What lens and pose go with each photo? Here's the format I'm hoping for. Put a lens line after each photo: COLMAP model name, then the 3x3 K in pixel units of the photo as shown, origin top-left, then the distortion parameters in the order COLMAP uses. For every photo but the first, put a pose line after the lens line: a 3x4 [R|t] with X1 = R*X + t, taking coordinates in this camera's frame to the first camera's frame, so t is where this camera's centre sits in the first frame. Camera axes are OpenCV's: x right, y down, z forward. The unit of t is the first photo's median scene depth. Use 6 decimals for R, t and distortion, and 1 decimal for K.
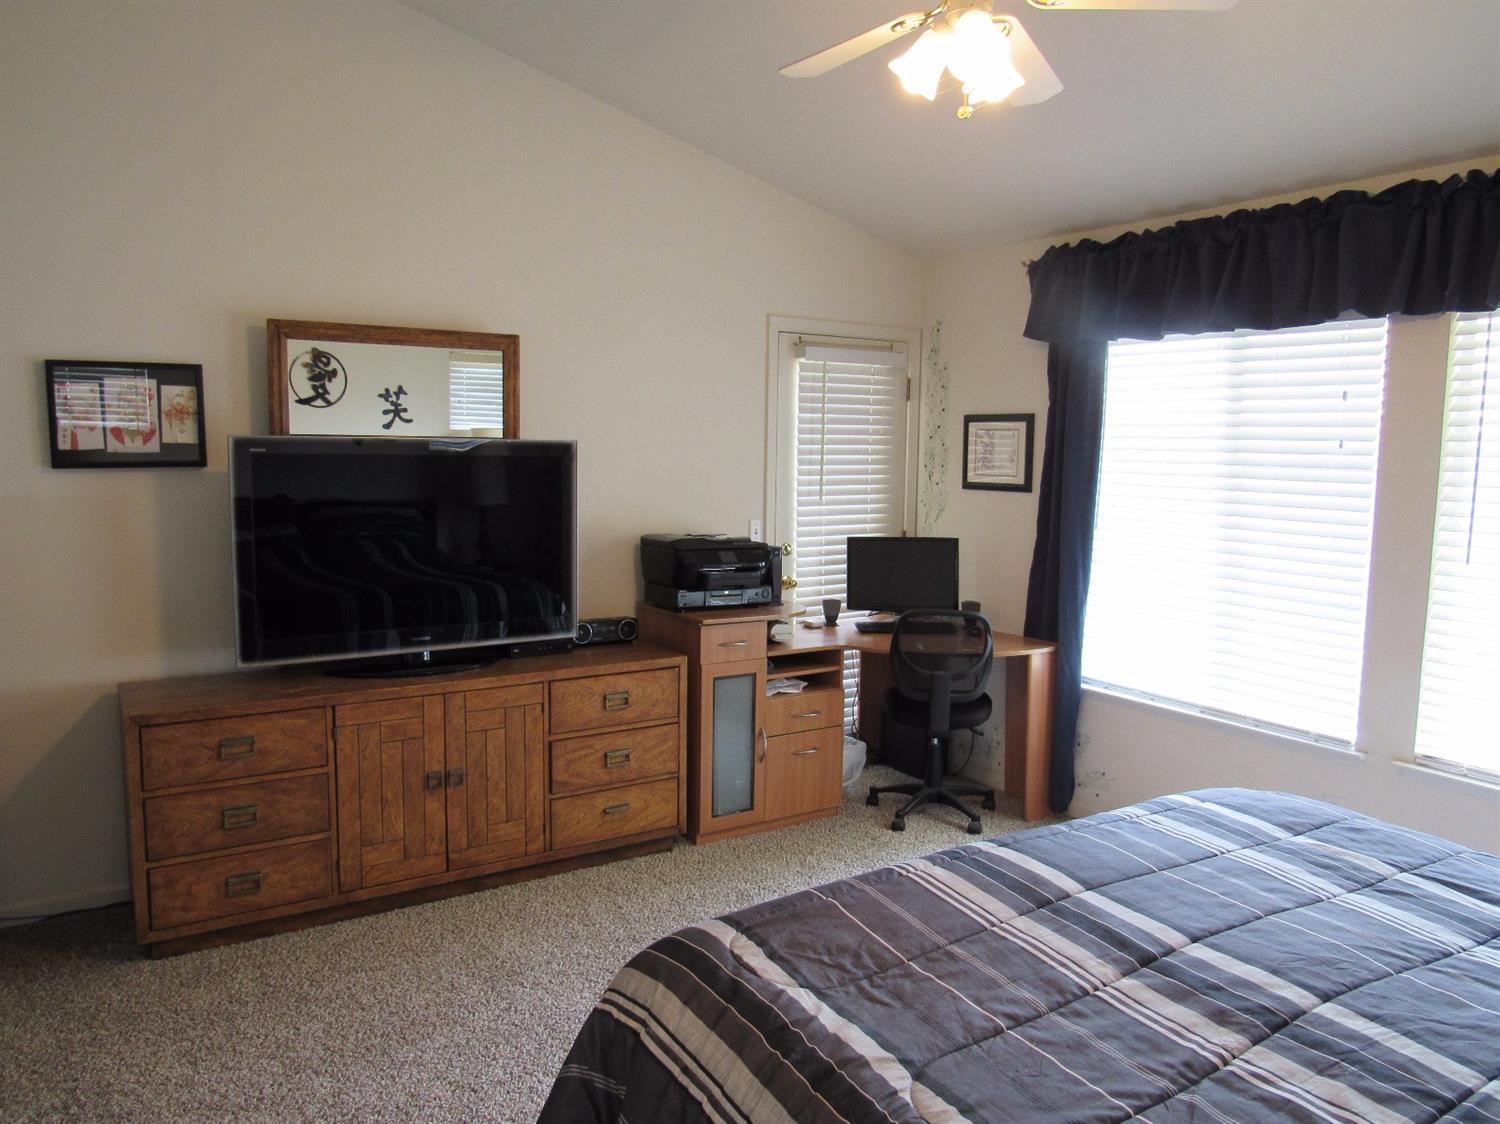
lens RADIAL K [[1067.2, 0, 753.3], [0, 1067.2, 562.3], [0, 0, 1]] dist [-0.028011, 0.011501]
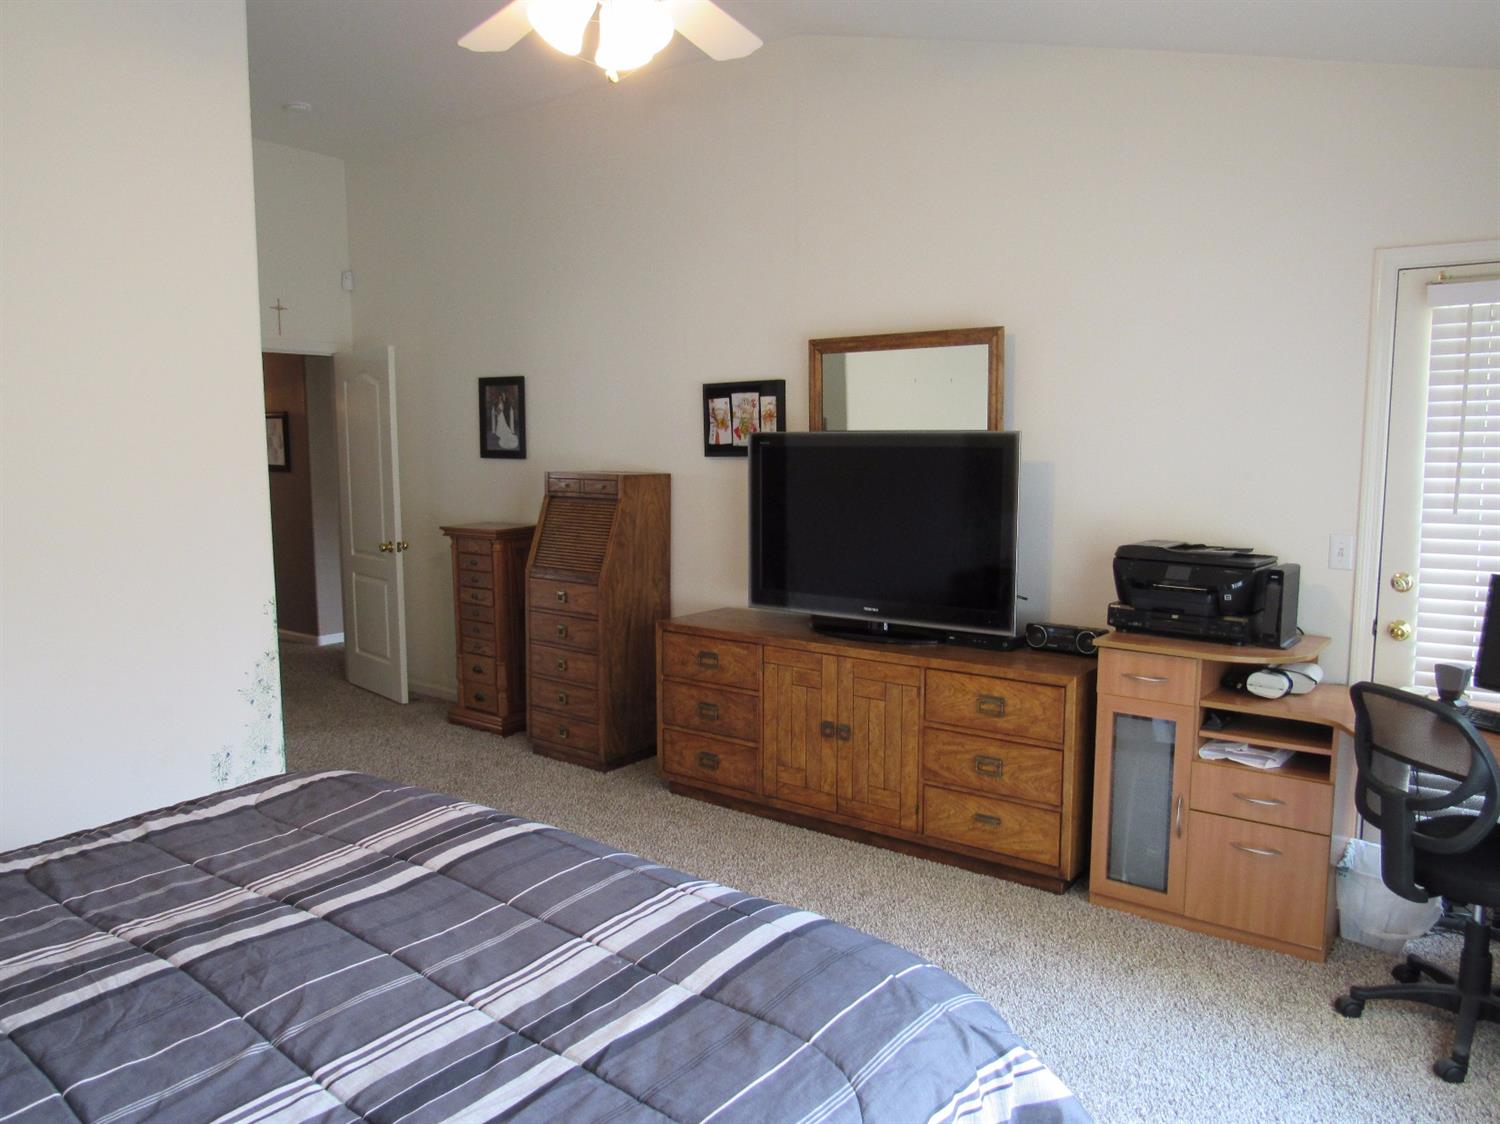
lens RADIAL K [[1067.2, 0, 752.7], [0, 1067.2, 565.0], [0, 0, 1]] dist [-0.028011, 0.011501]
pose [[0.347013, 0.094265, -0.933111, 0.690362], [-0.097080, 0.993202, 0.064233, -0.035298], [0.932822, 0.068297, 0.353805, 0.475460]]
